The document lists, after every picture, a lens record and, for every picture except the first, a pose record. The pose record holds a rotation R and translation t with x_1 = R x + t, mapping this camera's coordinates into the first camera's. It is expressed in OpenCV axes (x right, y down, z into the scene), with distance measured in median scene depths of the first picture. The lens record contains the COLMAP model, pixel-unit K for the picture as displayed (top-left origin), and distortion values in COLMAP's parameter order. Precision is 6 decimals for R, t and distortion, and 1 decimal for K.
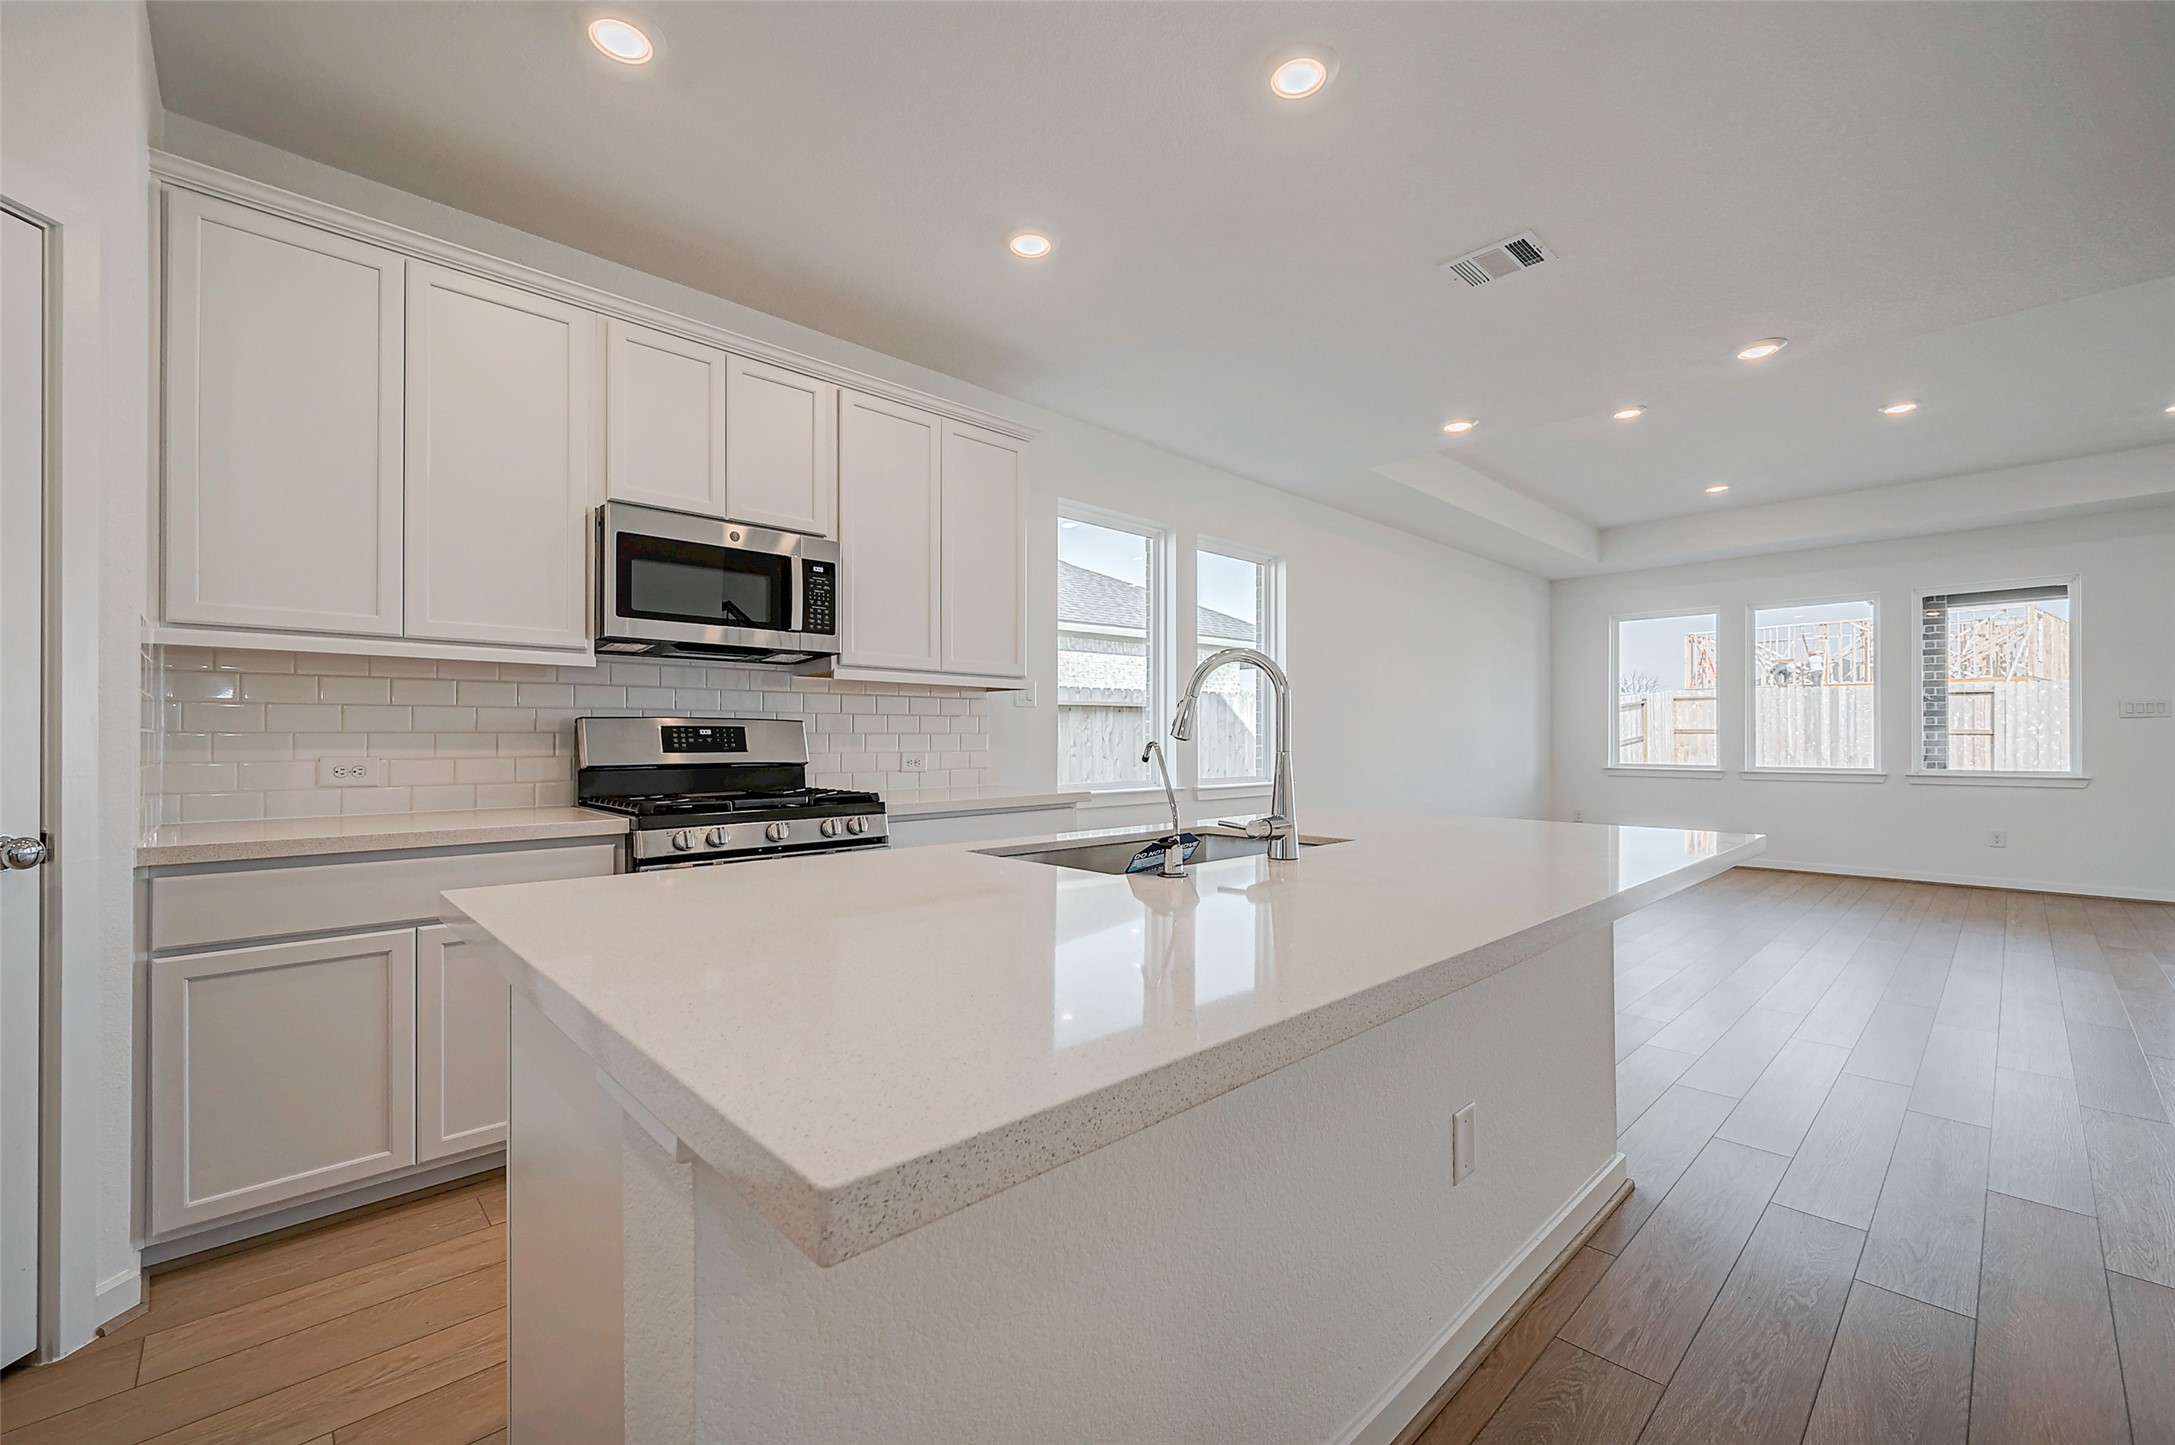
lens RADIAL K [[892.0, 0, 1083.2], [0, 892.0, 740.6], [0, 0, 1]] dist [-0.001427, 0.001135]
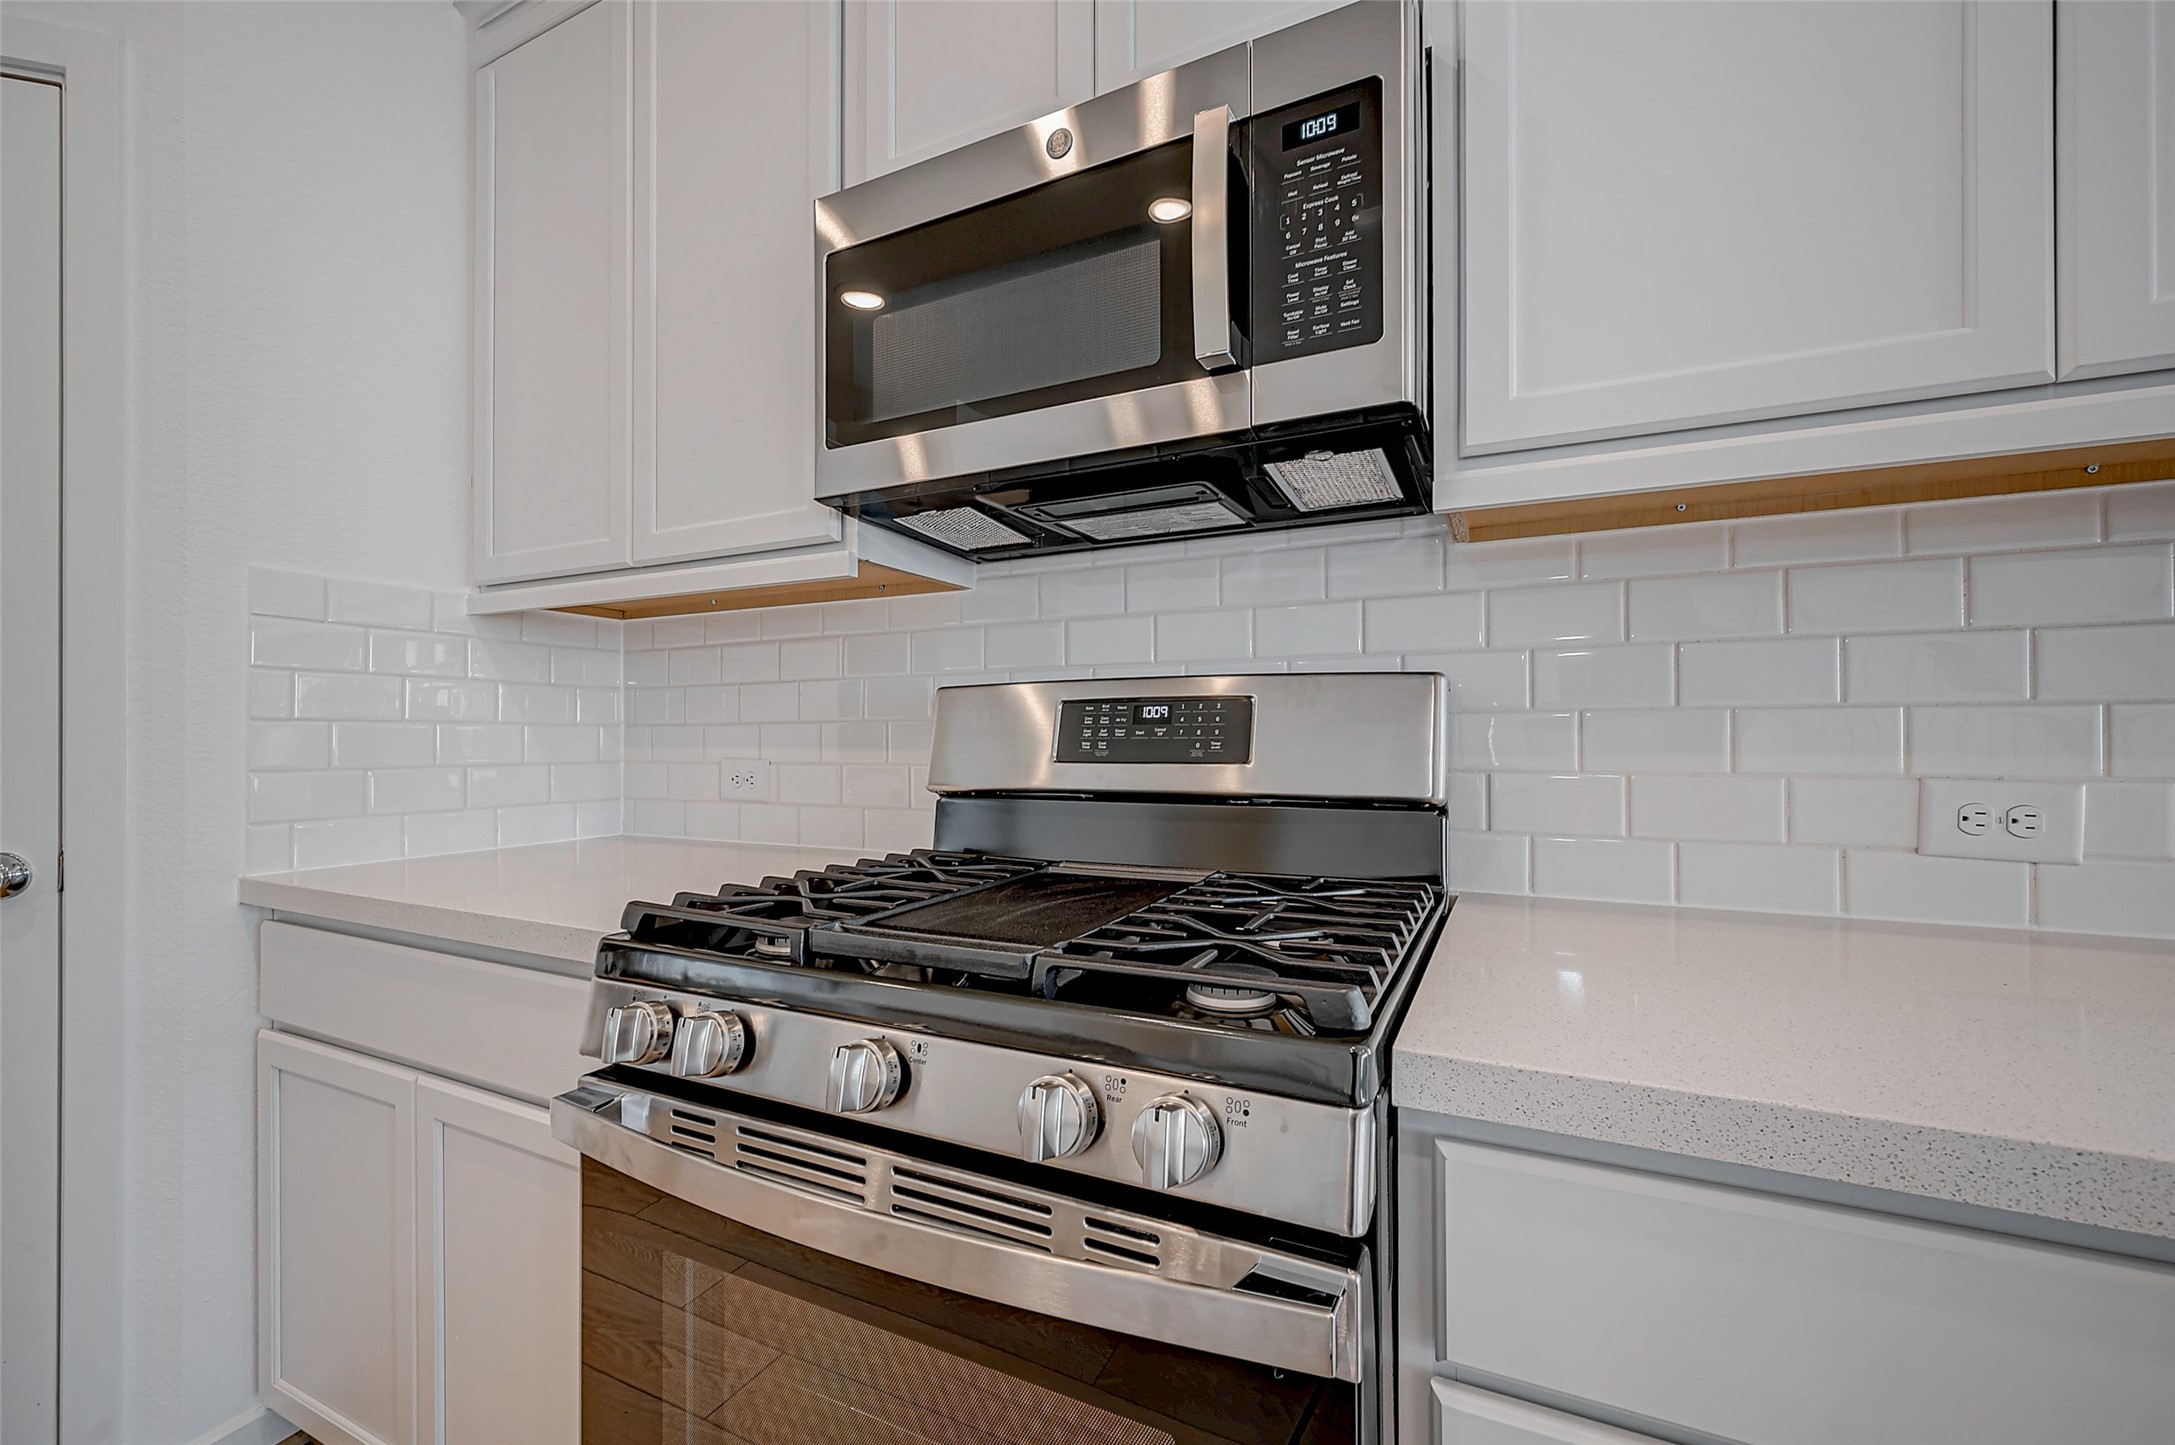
lens RADIAL K [[892.0, 0, 1093.9], [0, 892.0, 730.6], [0, 0, 1]] dist [-0.001427, 0.001135]
pose [[0.353783, -0.004301, -0.935318, -0.058671], [0.002006, 0.999991, -0.003840, 0.000171], [0.935325, -0.000518, 0.353788, 0.831283]]
